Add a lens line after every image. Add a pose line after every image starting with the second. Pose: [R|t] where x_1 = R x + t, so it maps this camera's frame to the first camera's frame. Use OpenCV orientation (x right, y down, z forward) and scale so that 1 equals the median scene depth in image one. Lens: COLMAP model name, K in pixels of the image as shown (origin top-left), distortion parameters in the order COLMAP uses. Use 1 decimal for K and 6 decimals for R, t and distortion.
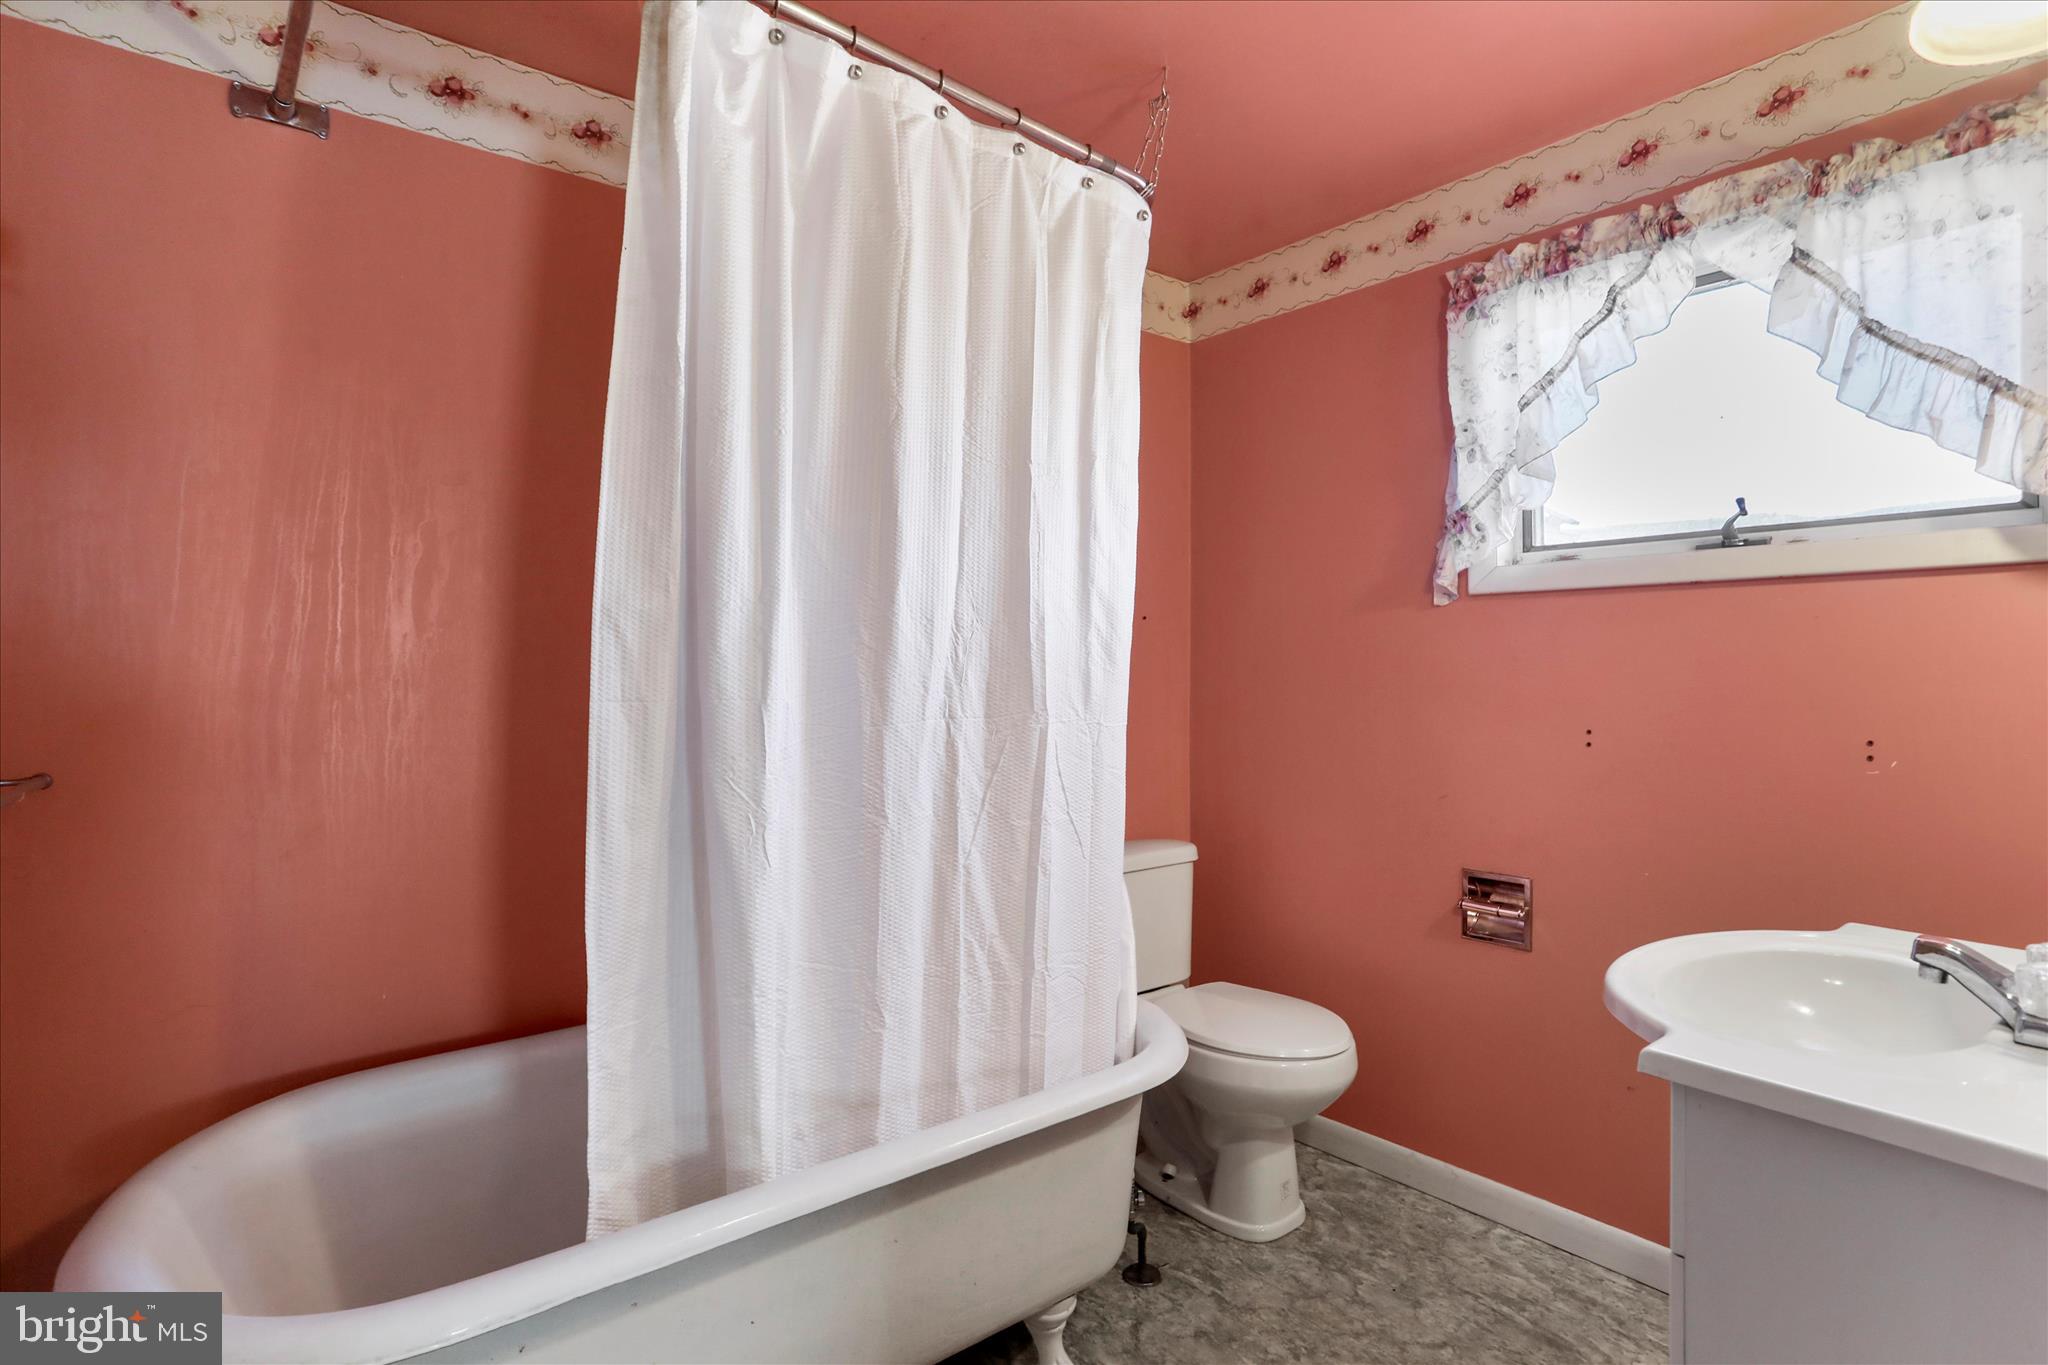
lens RADIAL K [[1020.5, 0, 1024.4], [0, 1020.5, 663.5], [0, 0, 1]] dist [-0.054885, 0.032828]
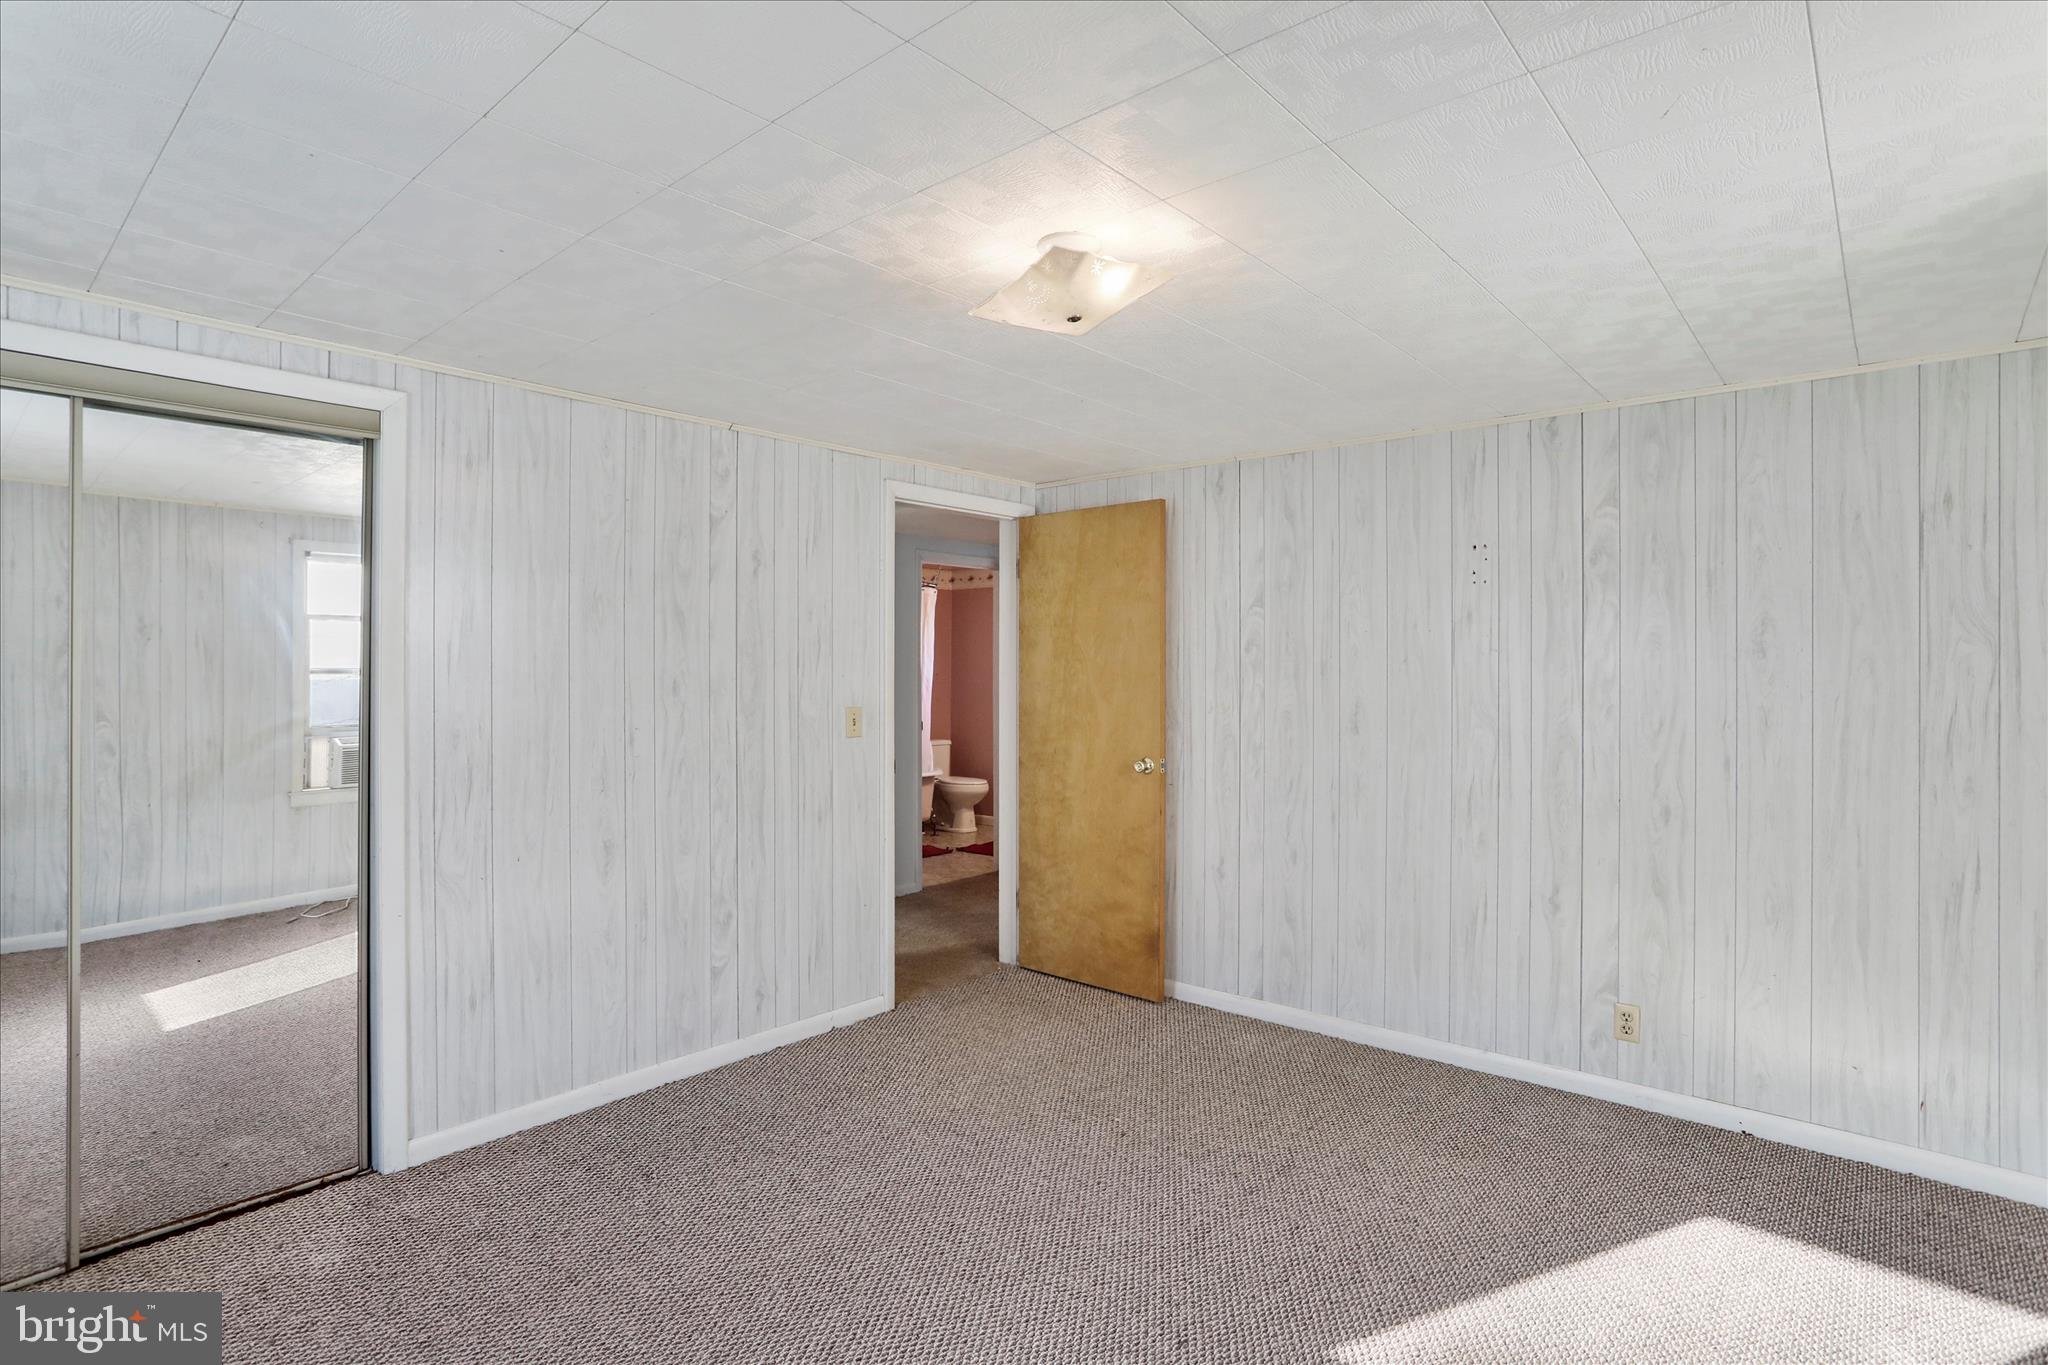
lens RADIAL K [[1020.5, 0, 1024.4], [0, 1020.5, 663.5], [0, 0, 1]] dist [-0.054885, 0.032828]
pose [[0.980363, 0.007769, 0.197046, -0.275242], [-0.007766, 0.999970, -0.000787, -0.079335], [-0.197046, -0.000759, 0.980394, -2.473481]]
